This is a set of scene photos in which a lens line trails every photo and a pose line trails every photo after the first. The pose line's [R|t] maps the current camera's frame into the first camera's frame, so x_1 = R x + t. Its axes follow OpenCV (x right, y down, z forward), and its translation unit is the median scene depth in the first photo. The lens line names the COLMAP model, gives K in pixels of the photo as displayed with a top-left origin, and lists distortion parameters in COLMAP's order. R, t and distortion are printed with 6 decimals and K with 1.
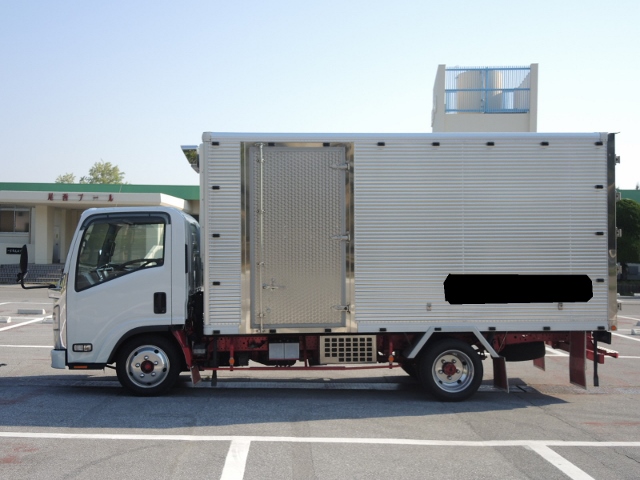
lens RADIAL K [[781.8, 0, 320.0], [0, 781.8, 240.1], [0, 0, 1]] dist [0.037398, 0.000000]
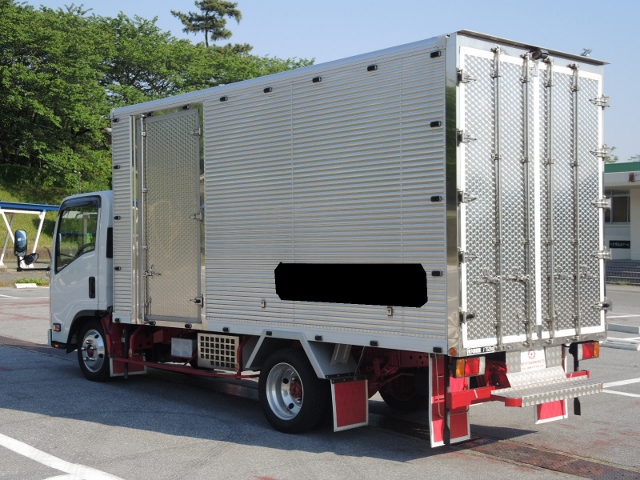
lens RADIAL K [[937.1, 0, 319.9], [0, 937.1, 241.1], [0, 0, 1]] dist [0.048914, 0.000000]
pose [[0.650401, -0.005937, -0.759568, 0.869473], [0.012215, 0.999922, 0.002644, 0.022186], [0.759493, -0.010997, 0.650423, 0.444412]]
